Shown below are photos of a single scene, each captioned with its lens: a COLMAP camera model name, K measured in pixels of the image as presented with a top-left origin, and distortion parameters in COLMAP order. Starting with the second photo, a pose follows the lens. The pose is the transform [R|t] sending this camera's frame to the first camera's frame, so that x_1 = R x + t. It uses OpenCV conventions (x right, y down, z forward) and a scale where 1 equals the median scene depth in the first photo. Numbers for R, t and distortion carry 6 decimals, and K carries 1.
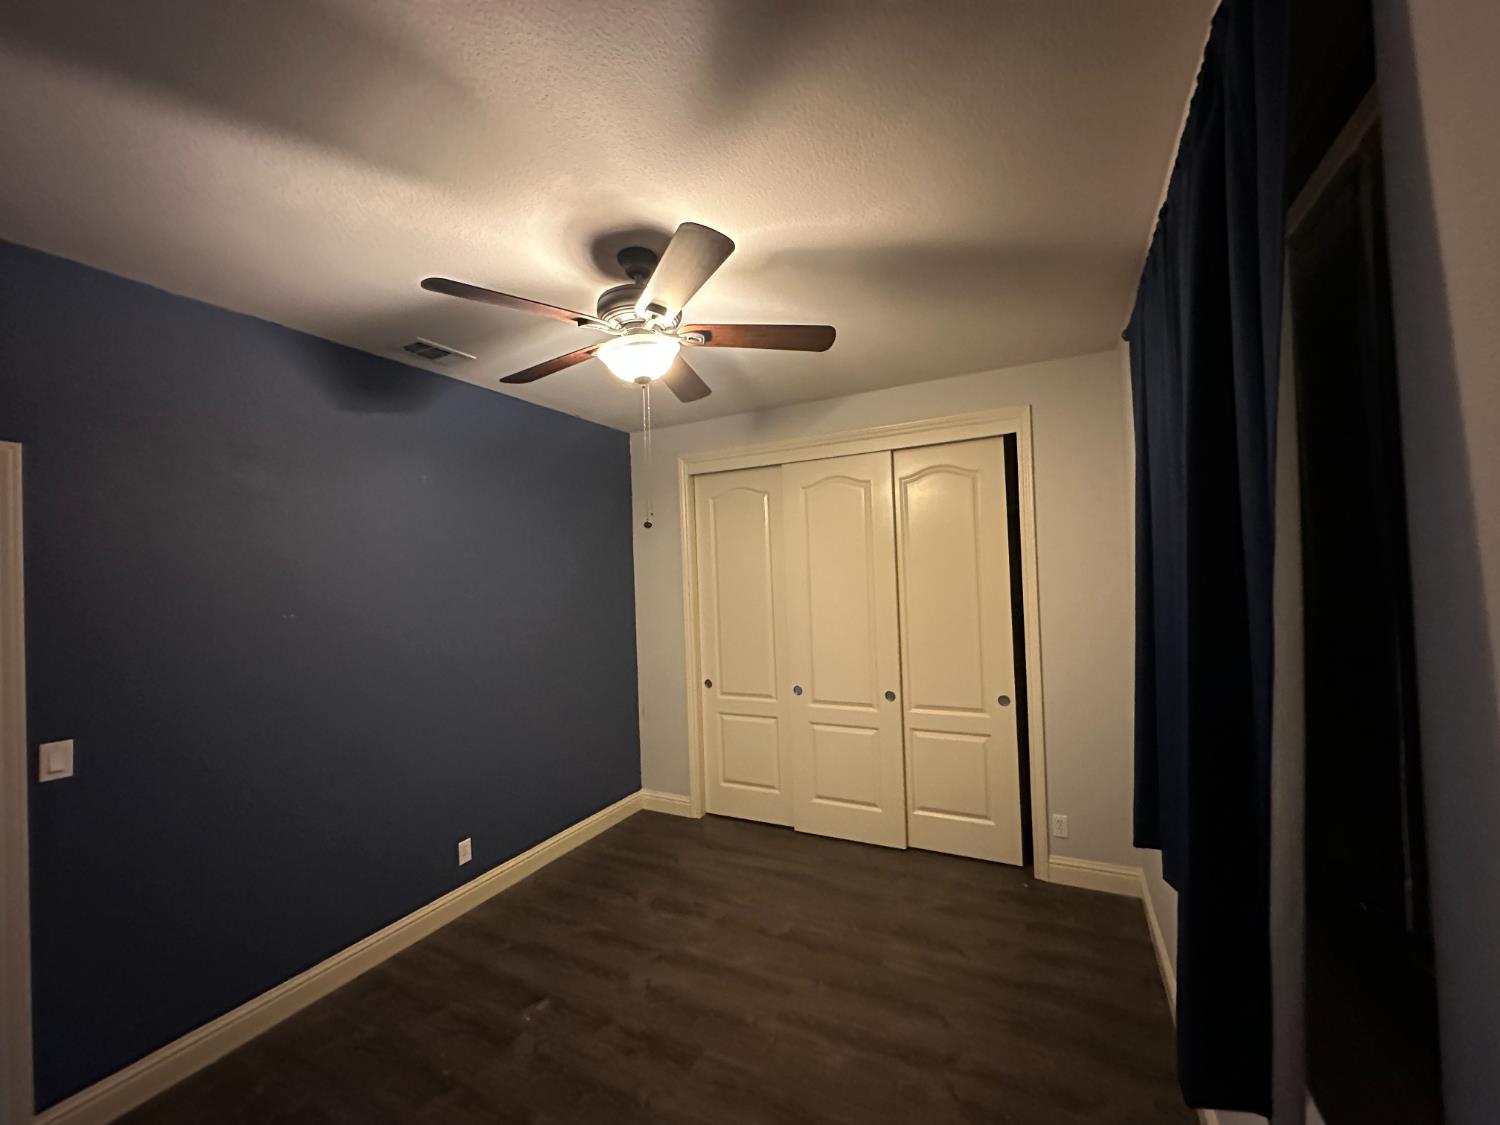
lens RADIAL K [[598.4, 0, 748.6], [0, 598.4, 562.6], [0, 0, 1]] dist [-0.007890, 0.001931]
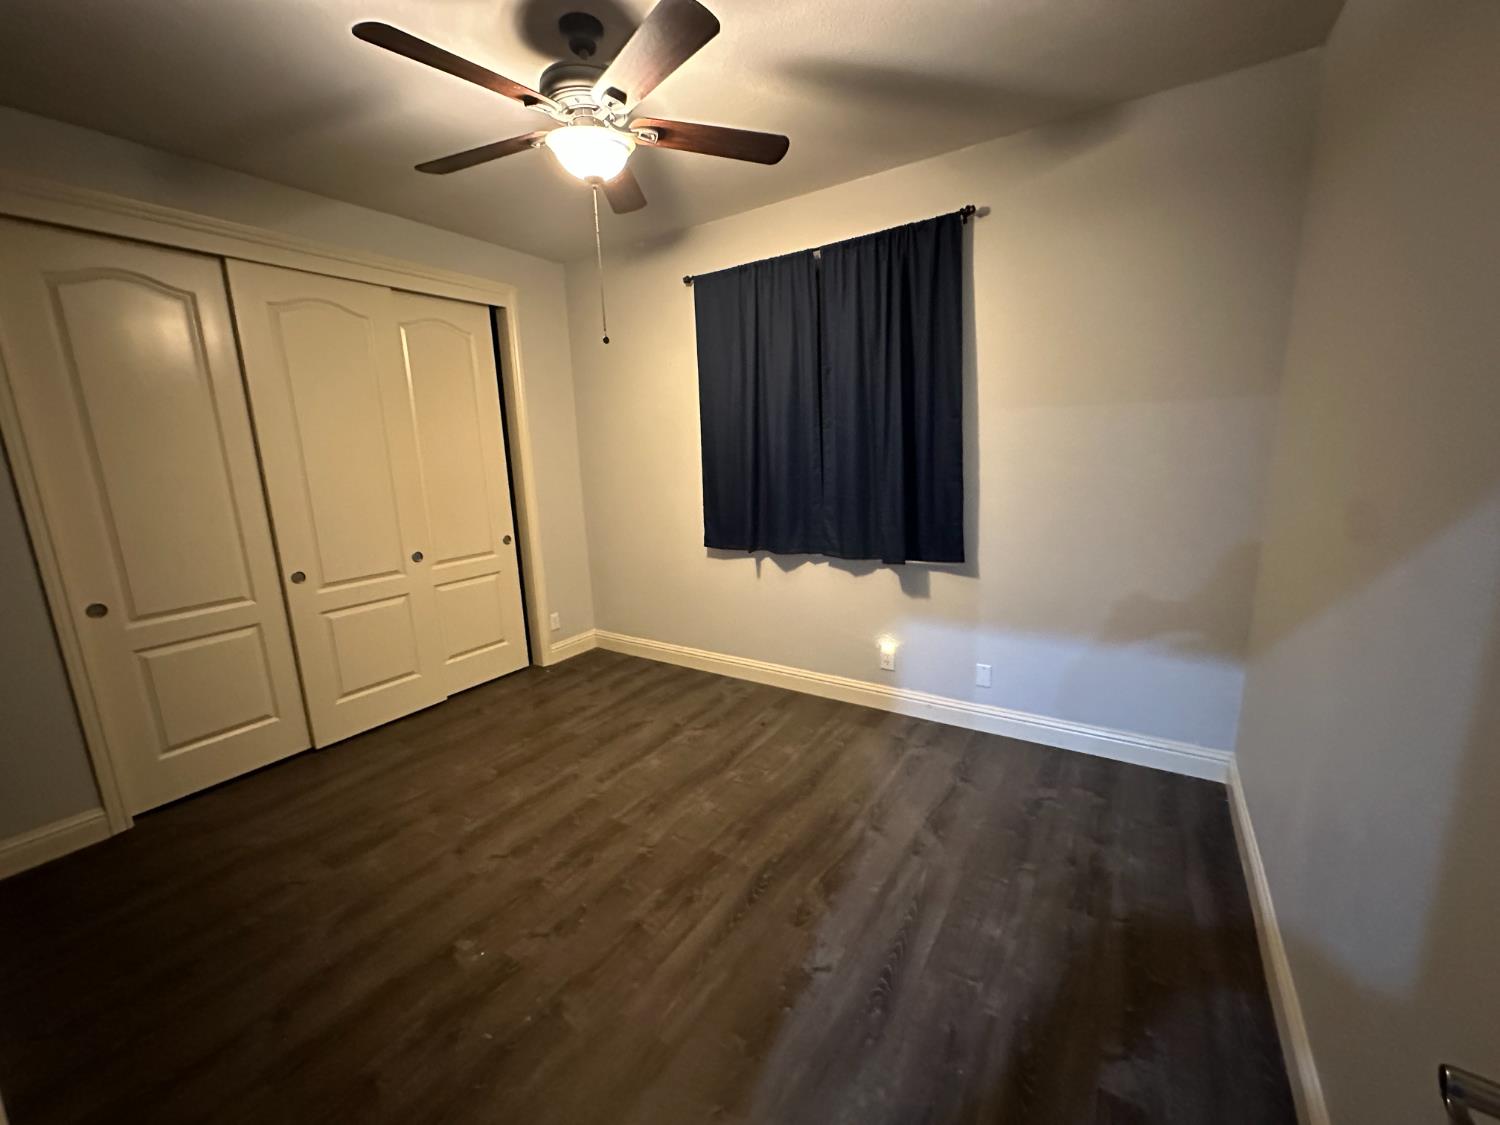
lens RADIAL K [[598.4, 0, 748.6], [0, 598.4, 562.6], [0, 0, 1]] dist [-0.007890, 0.001931]
pose [[0.112003, -0.163967, 0.980087, -0.857301], [0.010589, 0.986434, 0.163819, 0.104120], [-0.993651, -0.007970, 0.112220, 0.469738]]
